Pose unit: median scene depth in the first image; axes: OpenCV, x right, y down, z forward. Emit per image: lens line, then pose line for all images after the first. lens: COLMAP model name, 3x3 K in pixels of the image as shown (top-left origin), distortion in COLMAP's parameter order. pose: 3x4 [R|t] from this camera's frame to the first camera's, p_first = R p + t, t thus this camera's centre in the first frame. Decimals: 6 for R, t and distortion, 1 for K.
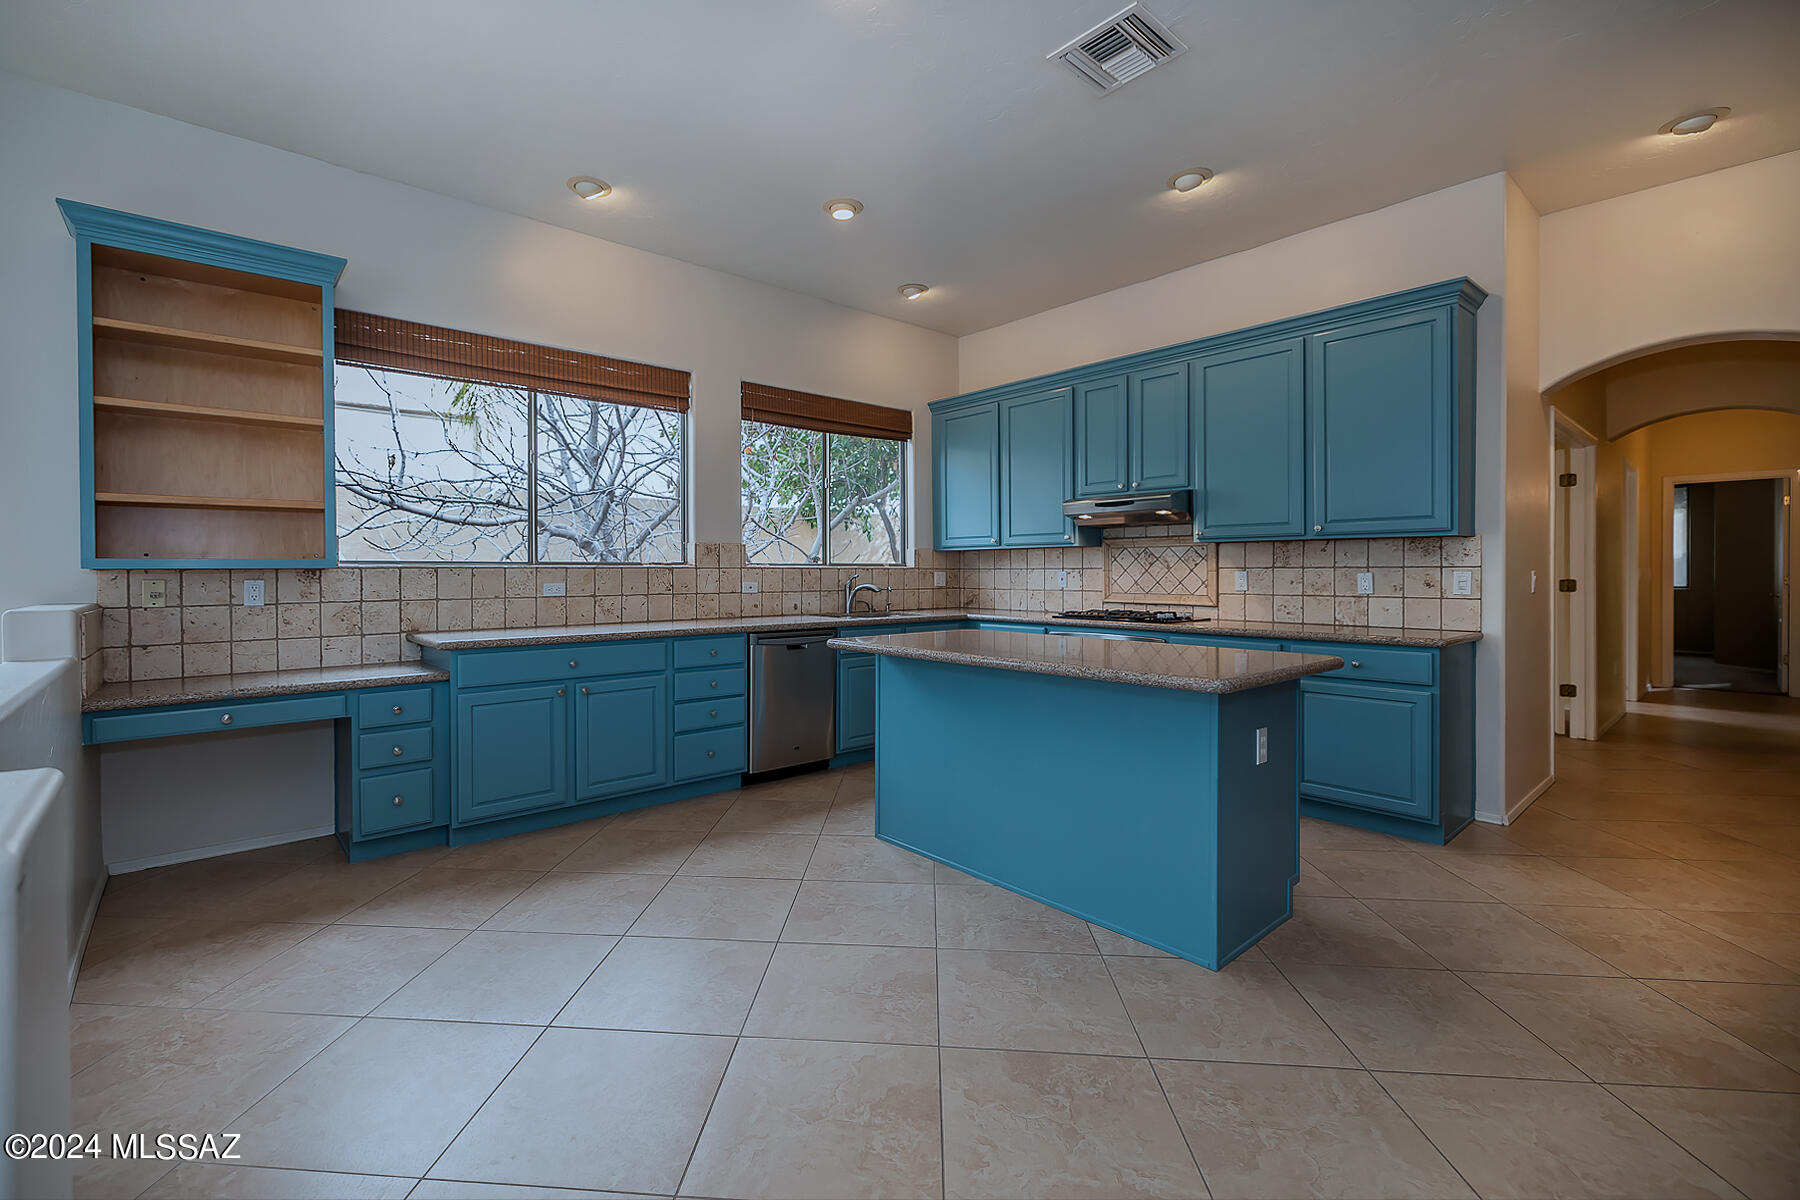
lens RADIAL K [[783.1, 0, 872.4], [0, 783.1, 575.9], [0, 0, 1]] dist [-0.000045, -0.000149]
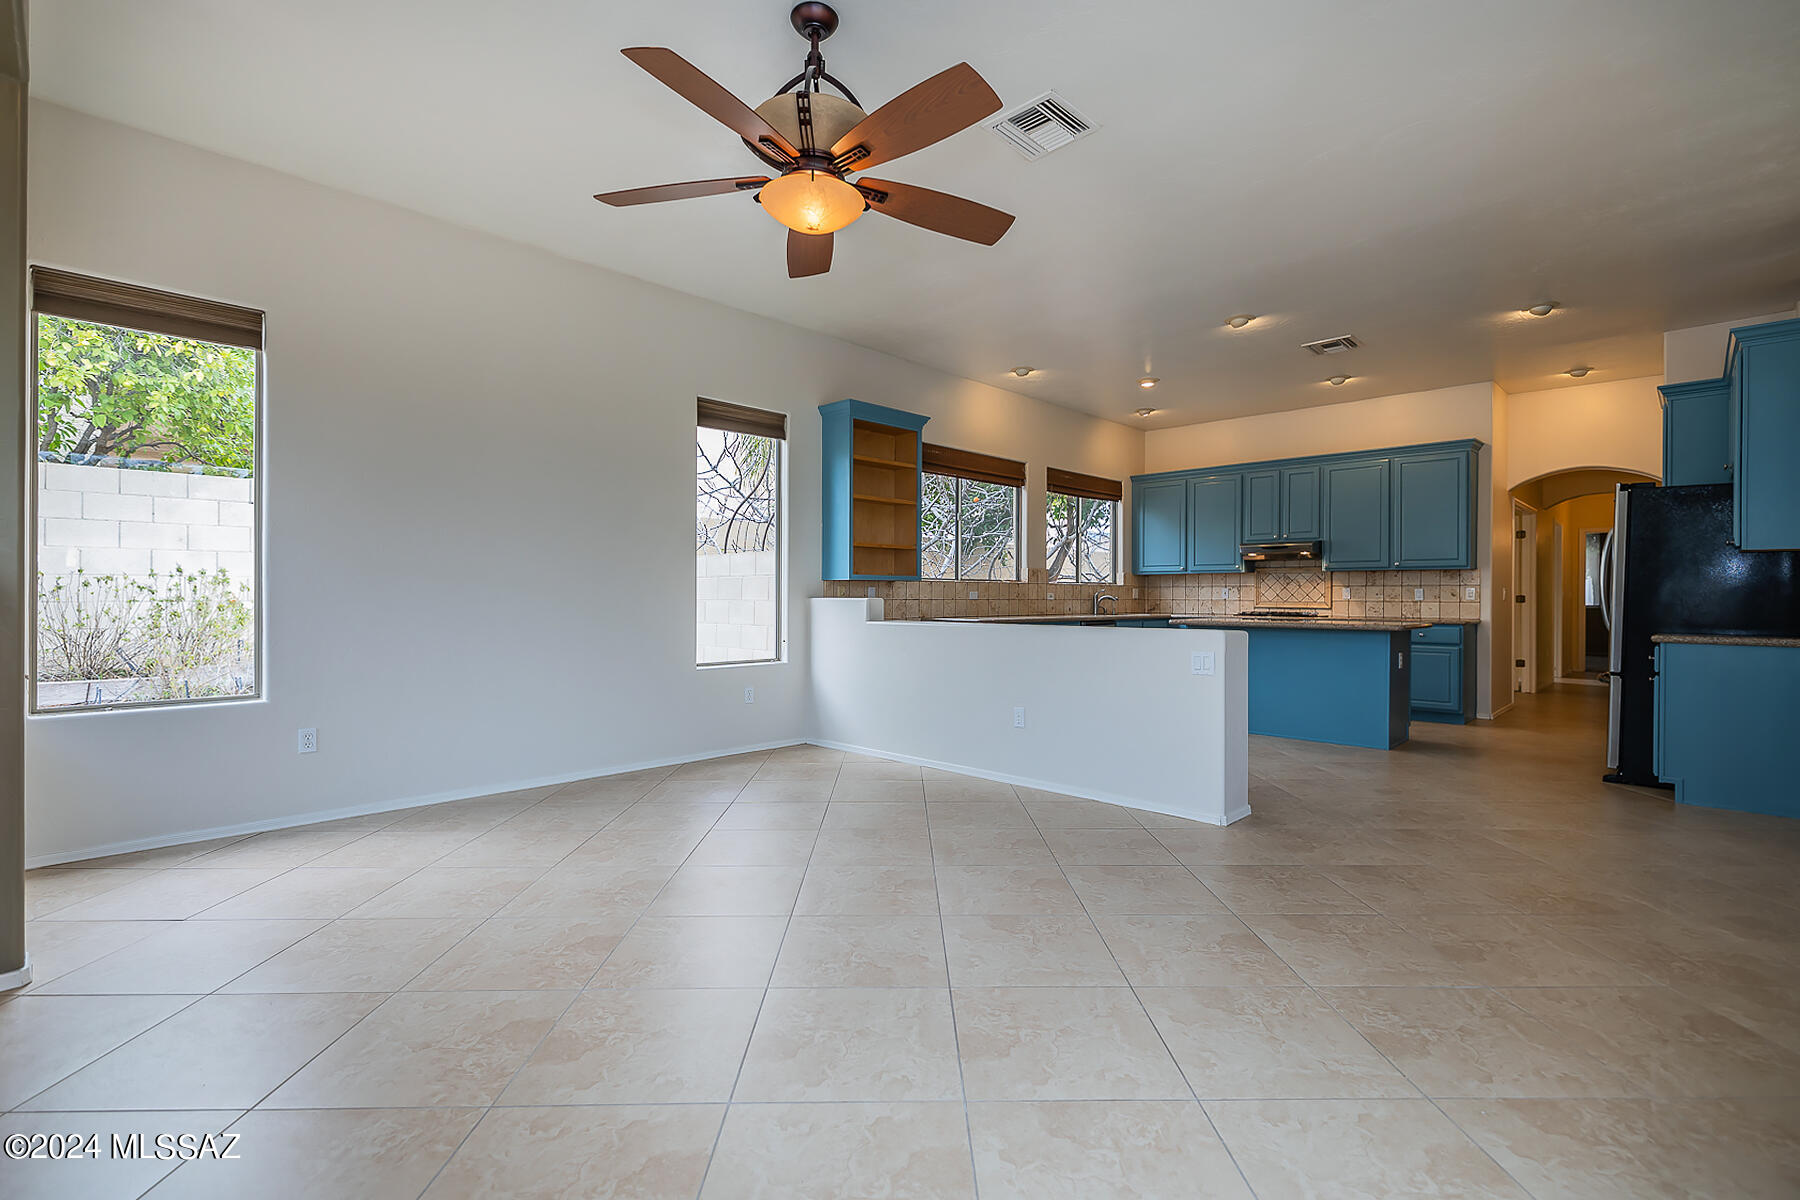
lens RADIAL K [[811.8, 0, 919.1], [0, 811.8, 599.5], [0, 0, 1]] dist [-0.016640, -0.000152]
pose [[0.996058, 0.005376, 0.088539, -0.592887], [-0.005143, 0.999983, -0.002856, 0.027977], [-0.088553, 0.002390, 0.996069, -0.650459]]
